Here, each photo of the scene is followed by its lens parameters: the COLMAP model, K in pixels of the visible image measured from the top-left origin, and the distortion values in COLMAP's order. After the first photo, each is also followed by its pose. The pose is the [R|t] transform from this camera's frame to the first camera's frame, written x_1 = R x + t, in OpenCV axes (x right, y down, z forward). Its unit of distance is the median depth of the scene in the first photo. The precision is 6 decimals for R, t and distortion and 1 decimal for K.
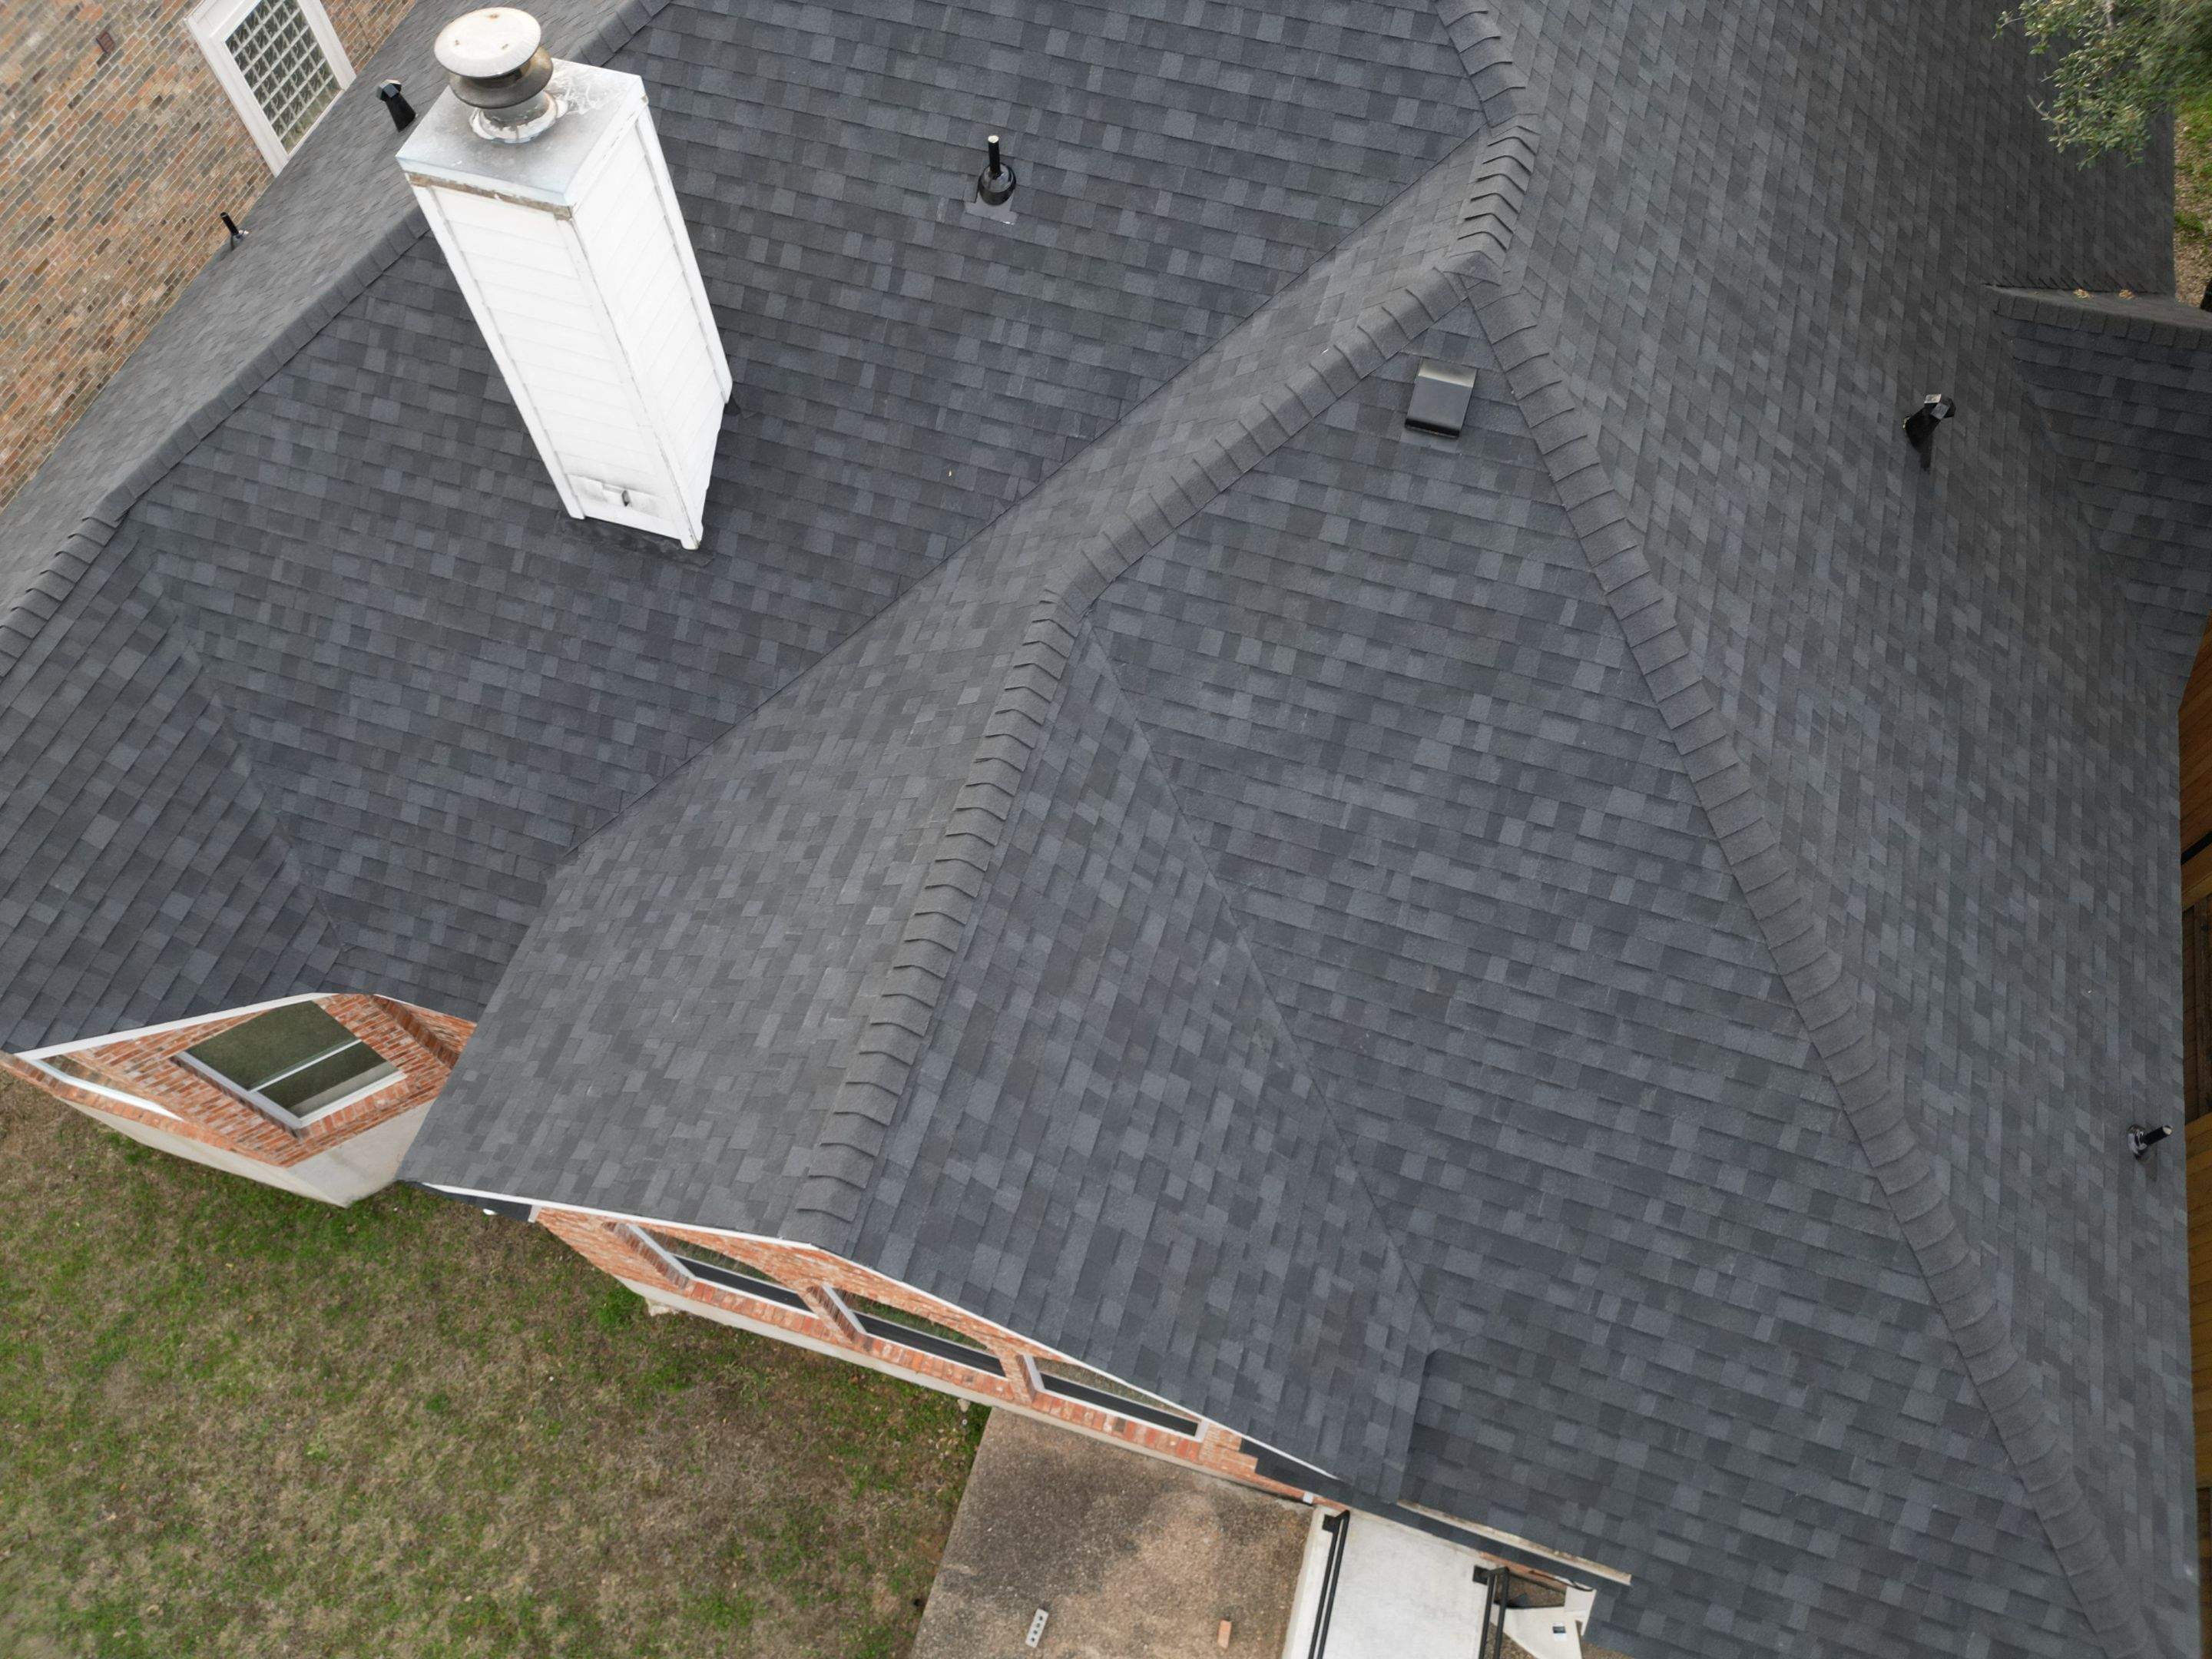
lens RADIAL K [[1532.3, 0, 1104.5], [0, 1532.3, 824.4], [0, 0, 1]] dist [0.050309, -0.021349]
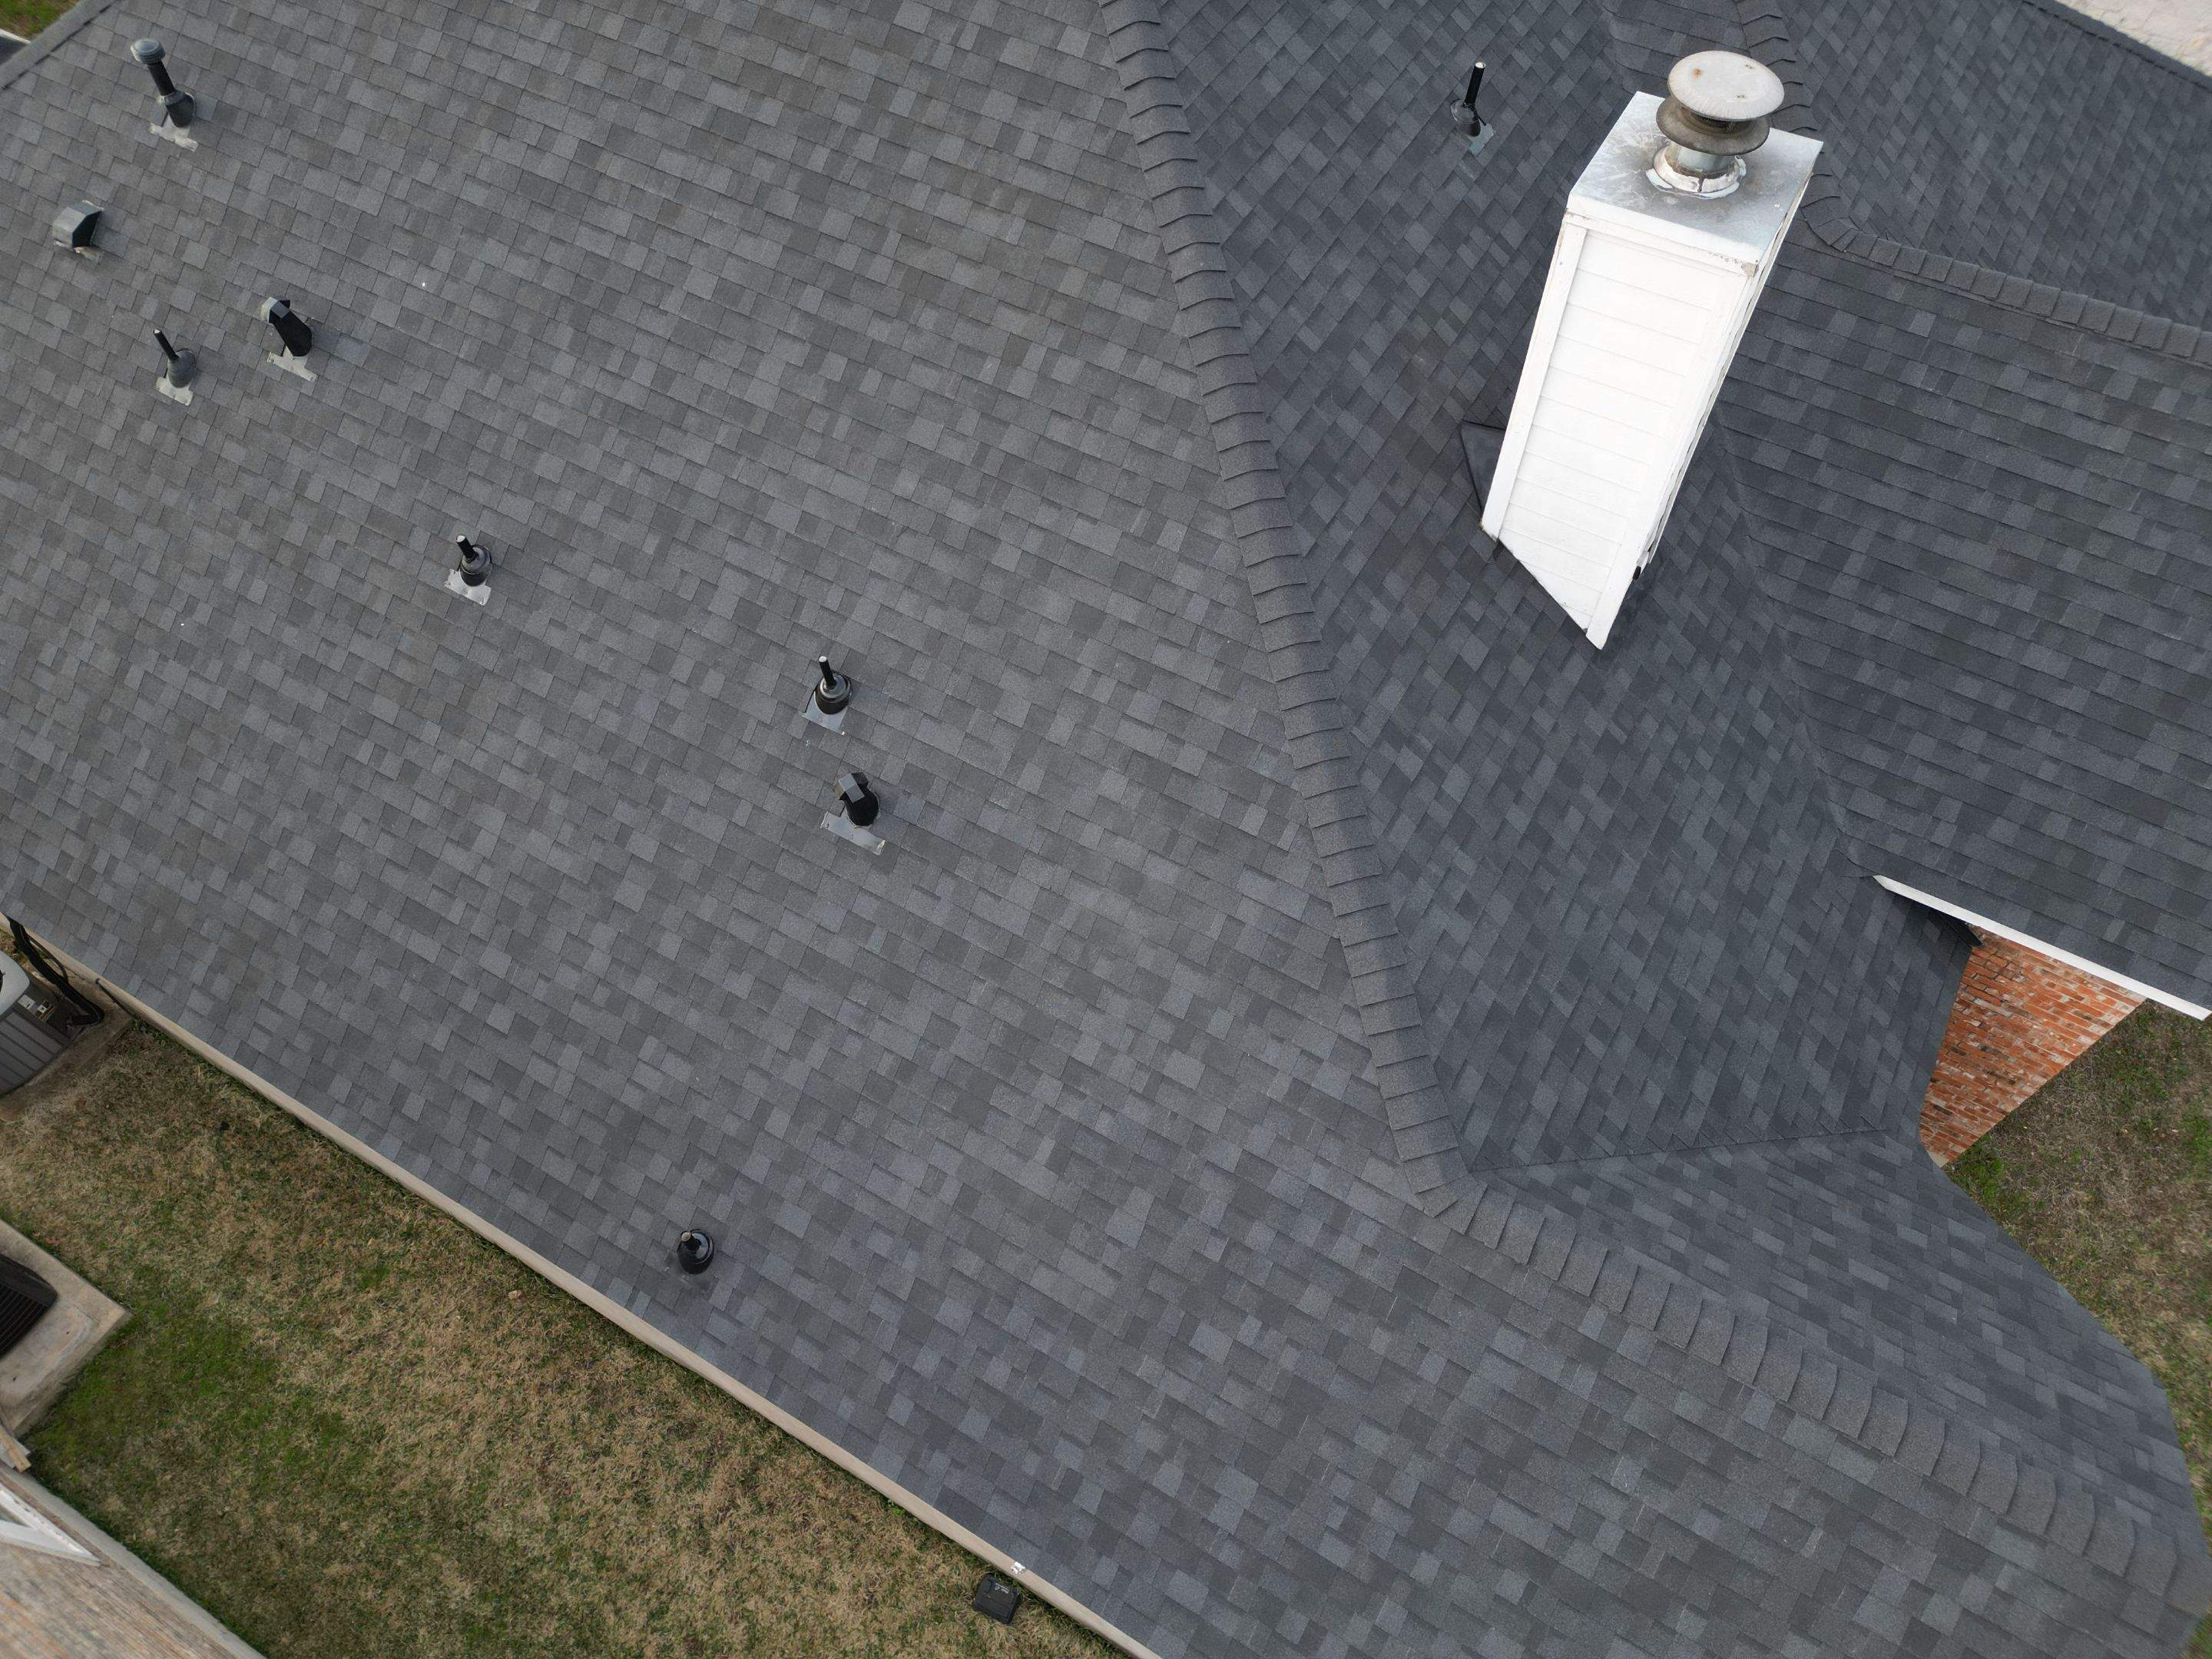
lens RADIAL K [[1539.8, 0, 1100.8], [0, 1539.8, 827.6], [0, 0, 1]] dist [0.077343, -0.075609]
pose [[0.227125, -0.810930, 0.539265, -1.053873], [0.863626, 0.423626, 0.273298, -0.701970], [-0.450072, 0.403651, 0.796556, 0.473136]]
